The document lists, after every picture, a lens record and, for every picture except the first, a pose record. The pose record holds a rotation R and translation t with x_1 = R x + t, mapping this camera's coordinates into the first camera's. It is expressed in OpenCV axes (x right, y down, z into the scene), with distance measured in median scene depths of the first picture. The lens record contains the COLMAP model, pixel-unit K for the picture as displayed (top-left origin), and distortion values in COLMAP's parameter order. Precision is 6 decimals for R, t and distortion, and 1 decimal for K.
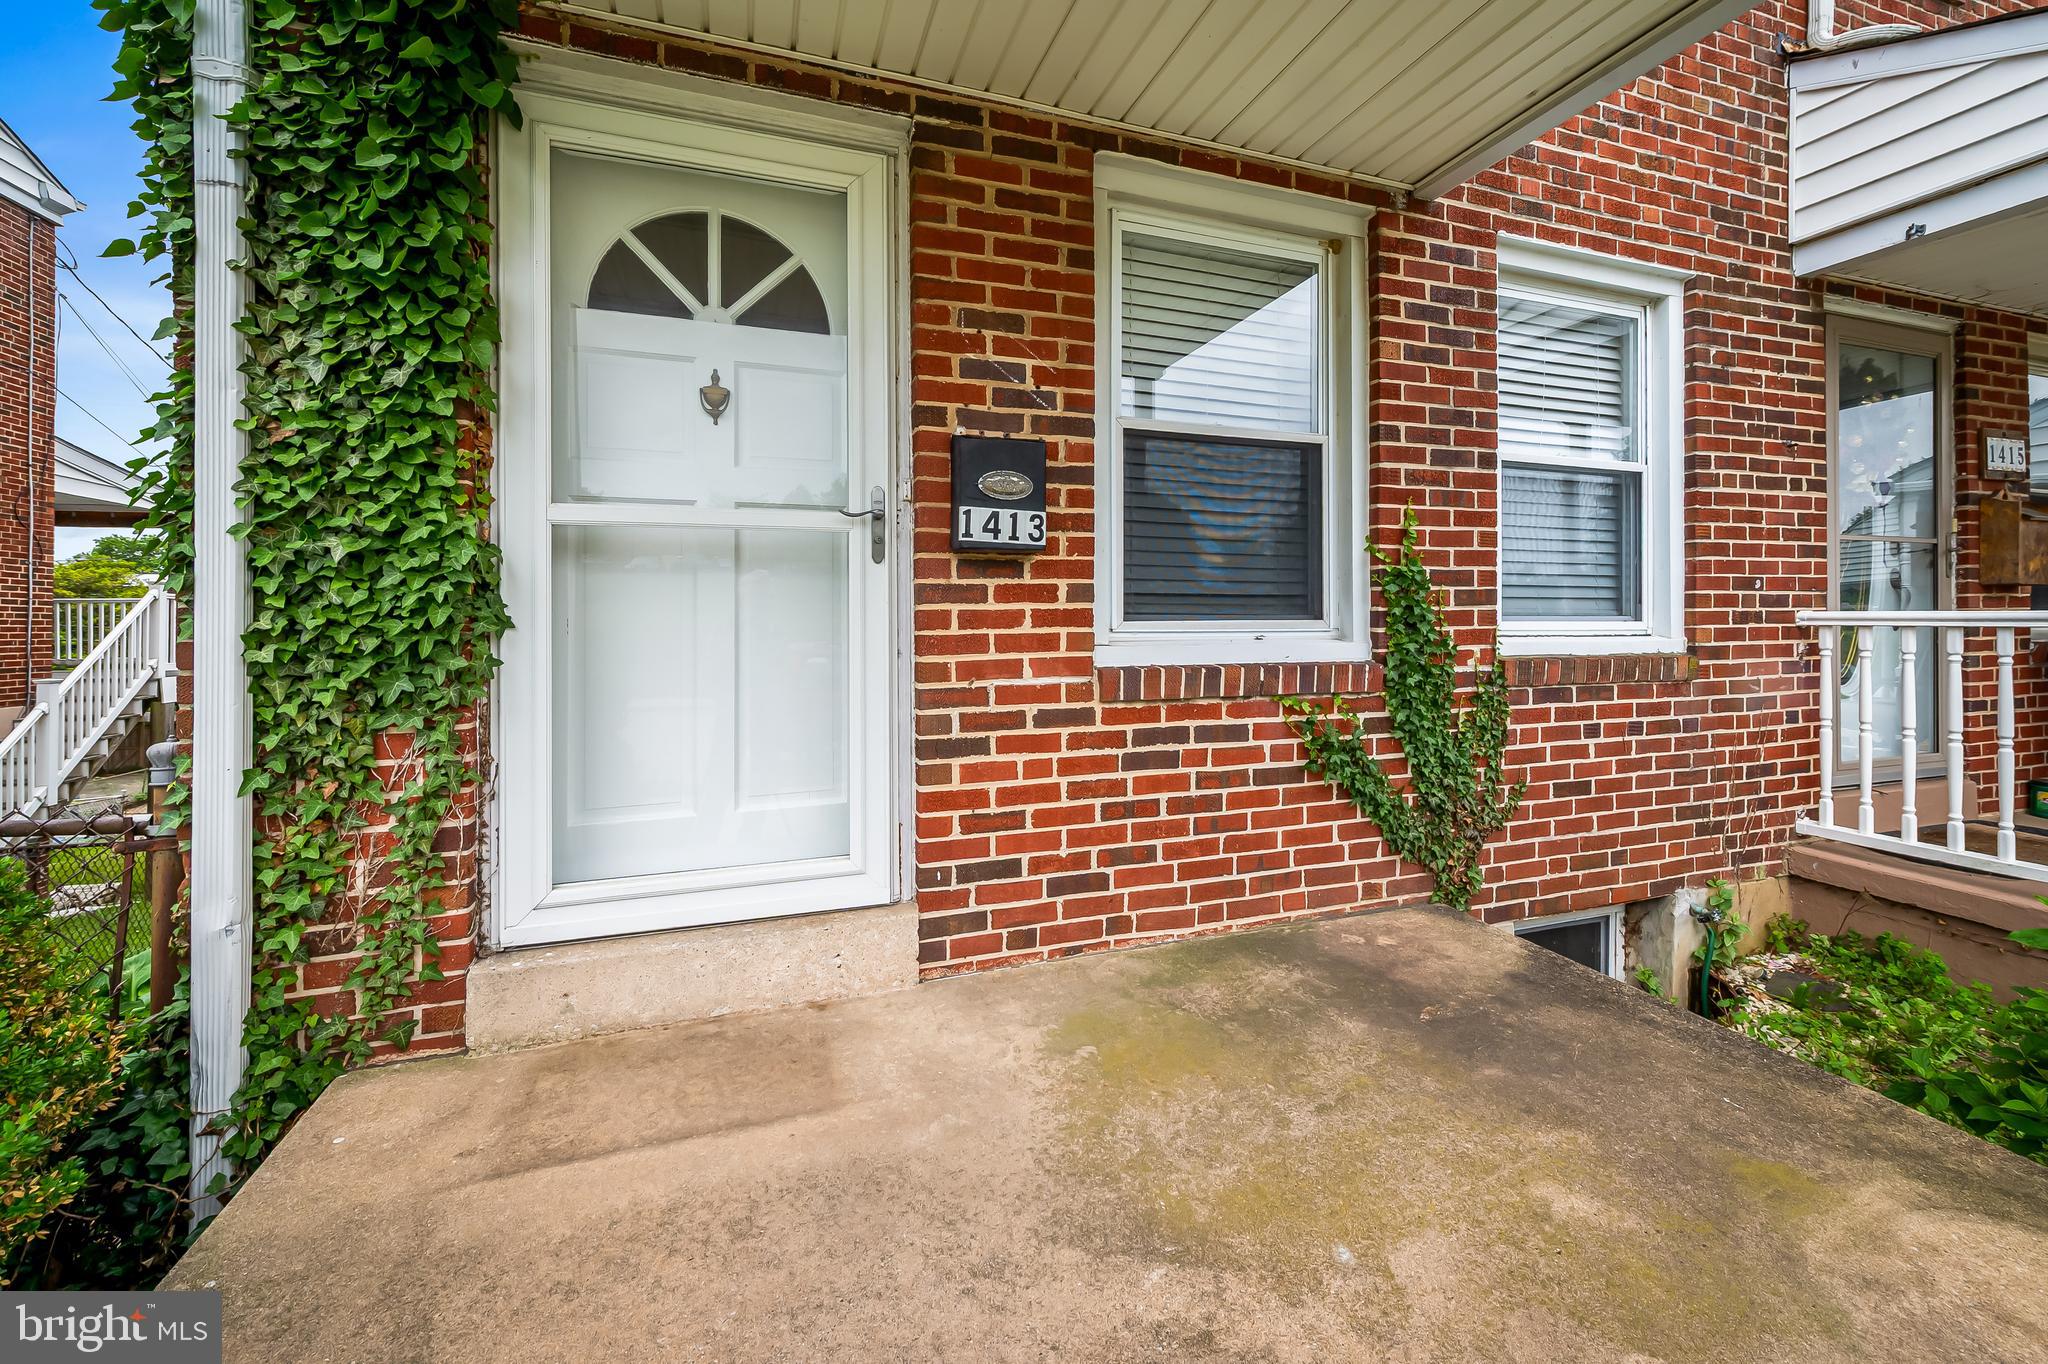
lens RADIAL K [[808.8, 0, 1022.7], [0, 808.8, 607.9], [0, 0, 1]] dist [0.007826, -0.002599]
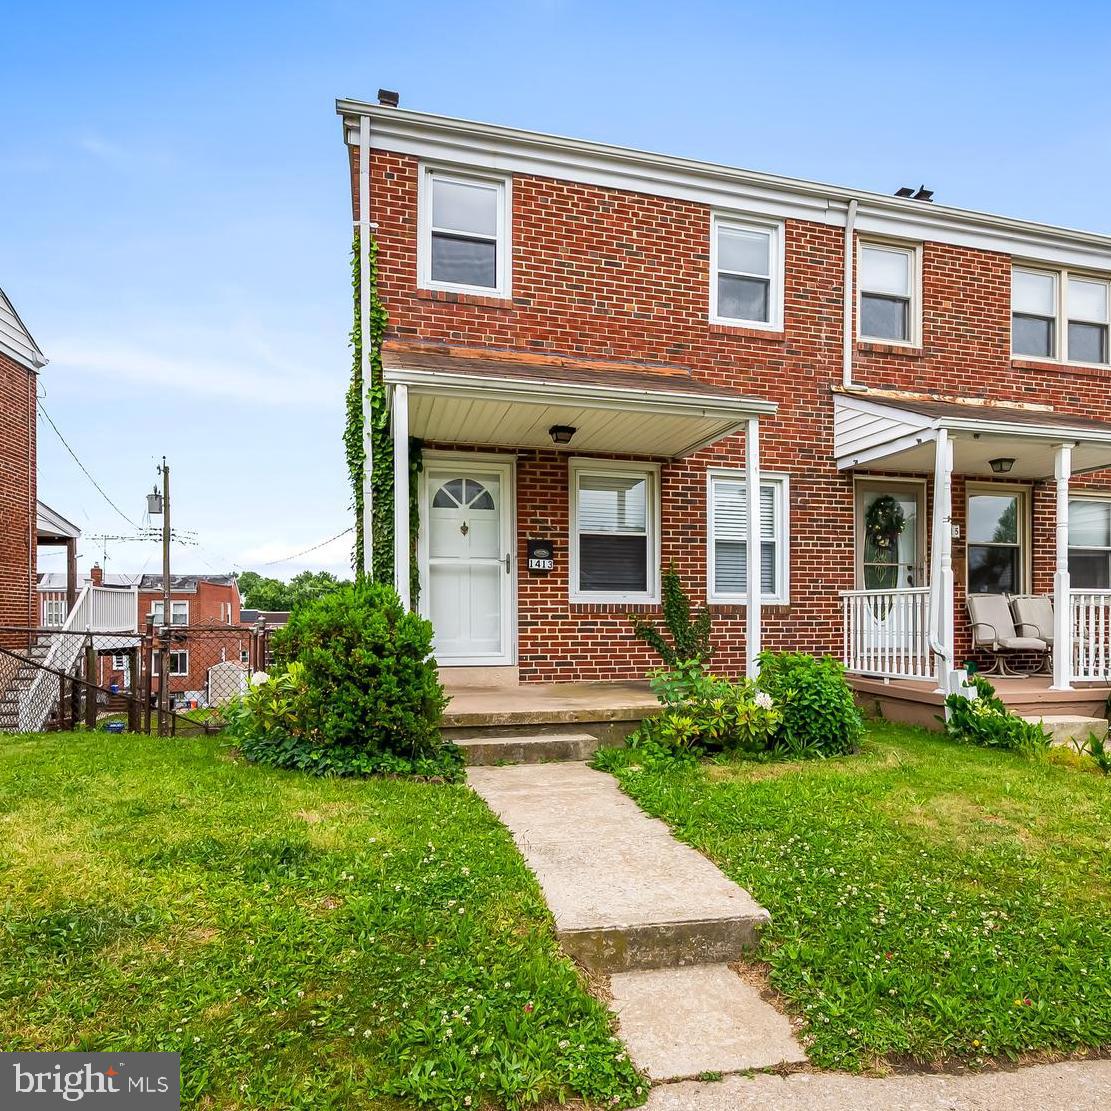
lens RADIAL K [[786.8, 0, 620.2], [0, 786.8, 645.8], [0, 0, 1]] dist [0.005058, -0.001541]
pose [[0.999482, 0.005954, -0.031612, 0.415588], [-0.004462, 0.998882, 0.047053, 0.094521], [0.031857, -0.046887, 0.998392, -2.398378]]
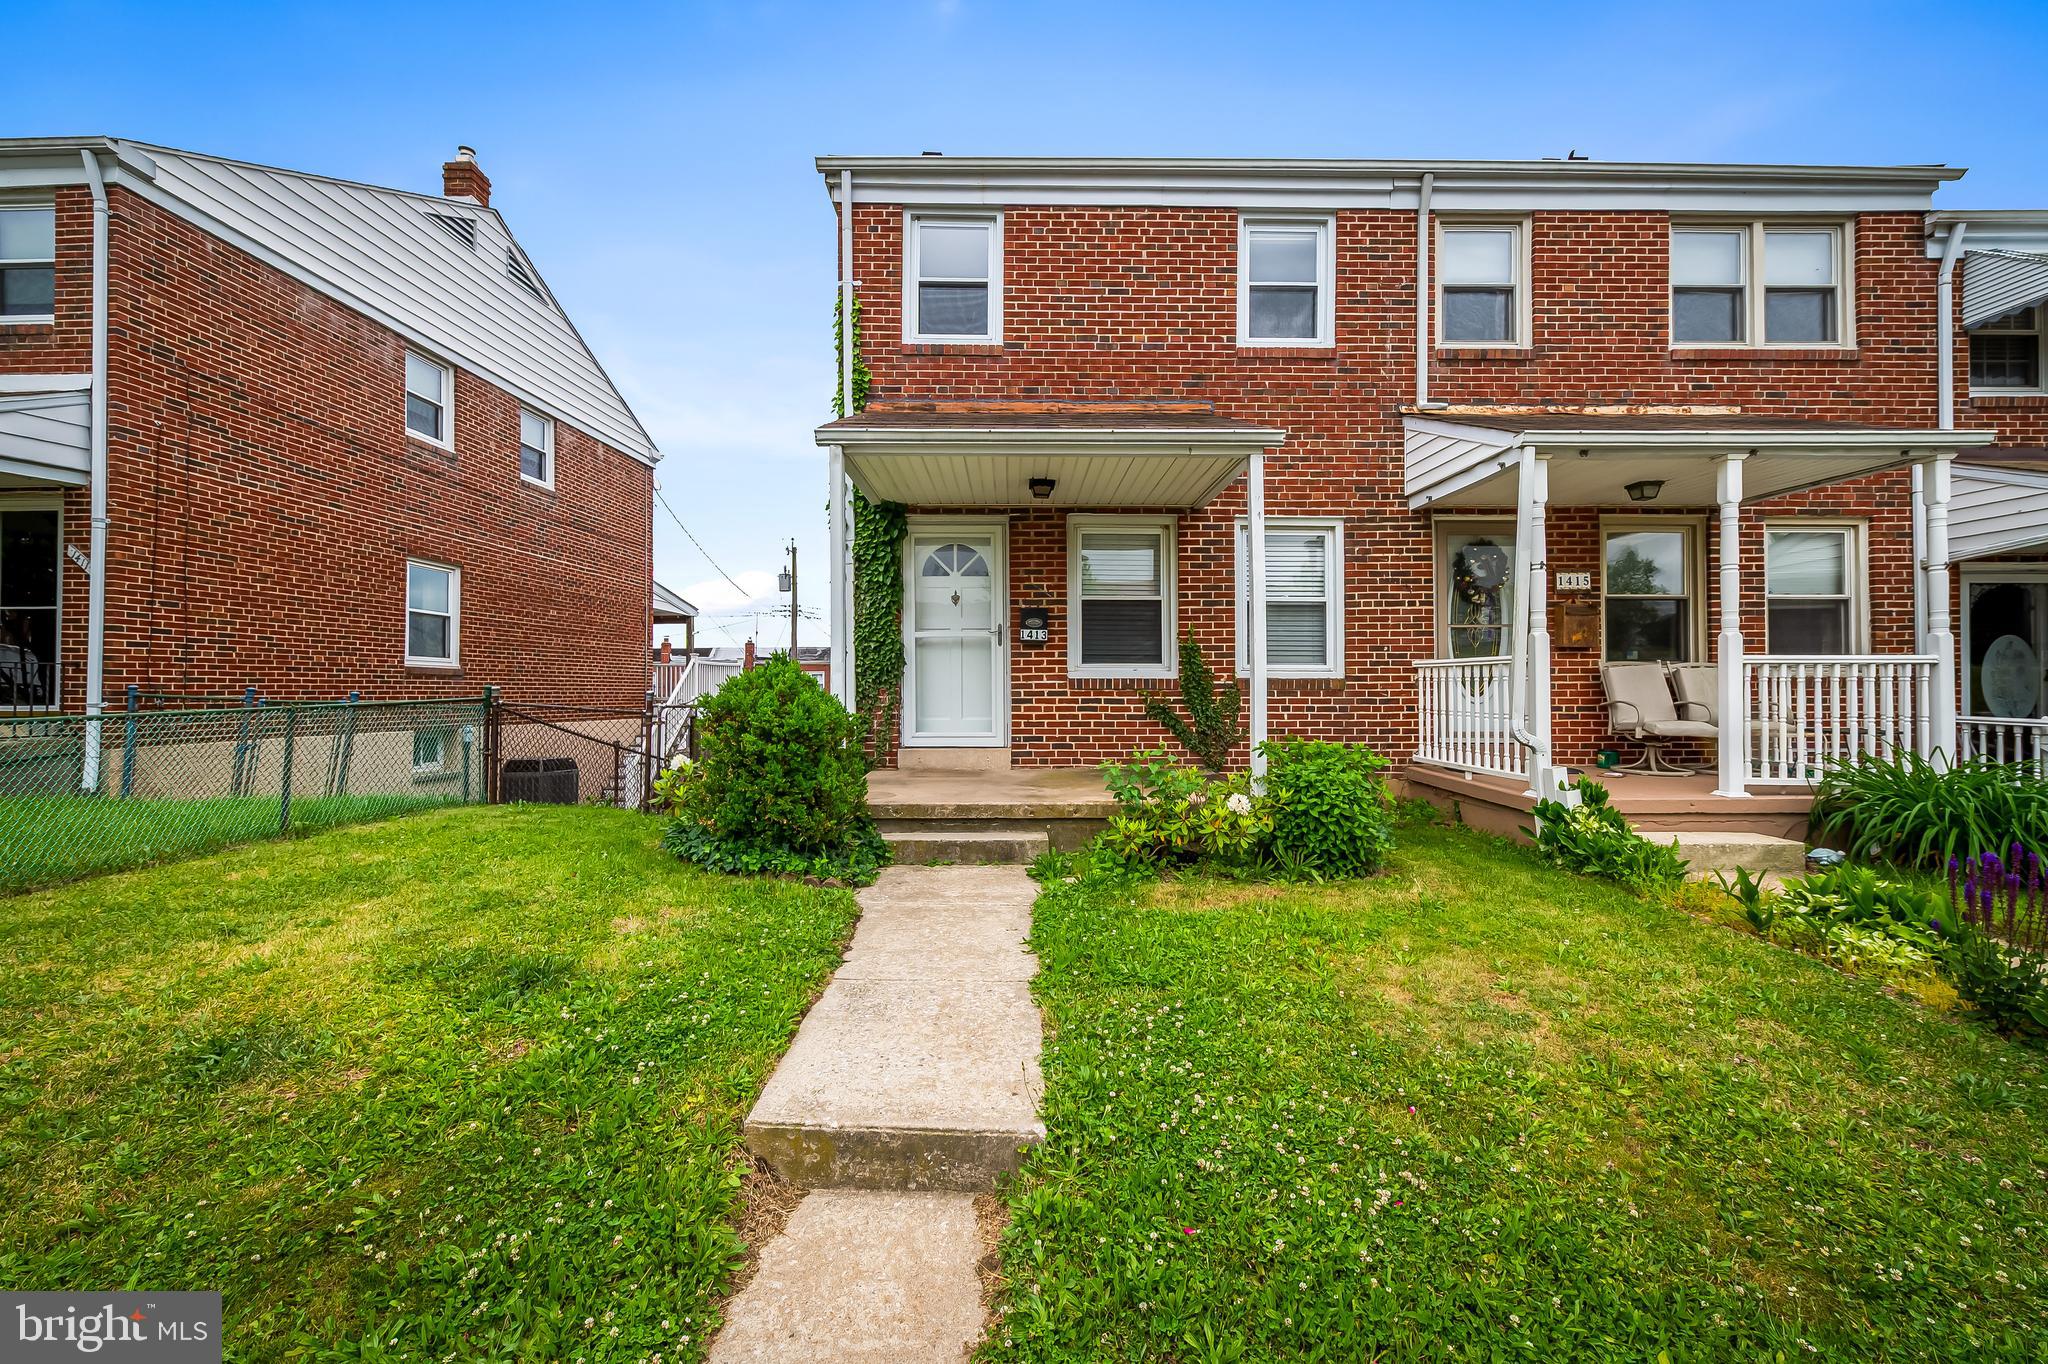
lens RADIAL K [[808.8, 0, 1036.1], [0, 808.8, 701.1], [0, 0, 1]] dist [0.007826, -0.002599]
pose [[0.953191, 0.009262, -0.302227, 0.904968], [0.000258, 0.999506, 0.031443, 0.062596], [0.302369, -0.030049, 0.952717, -1.998759]]
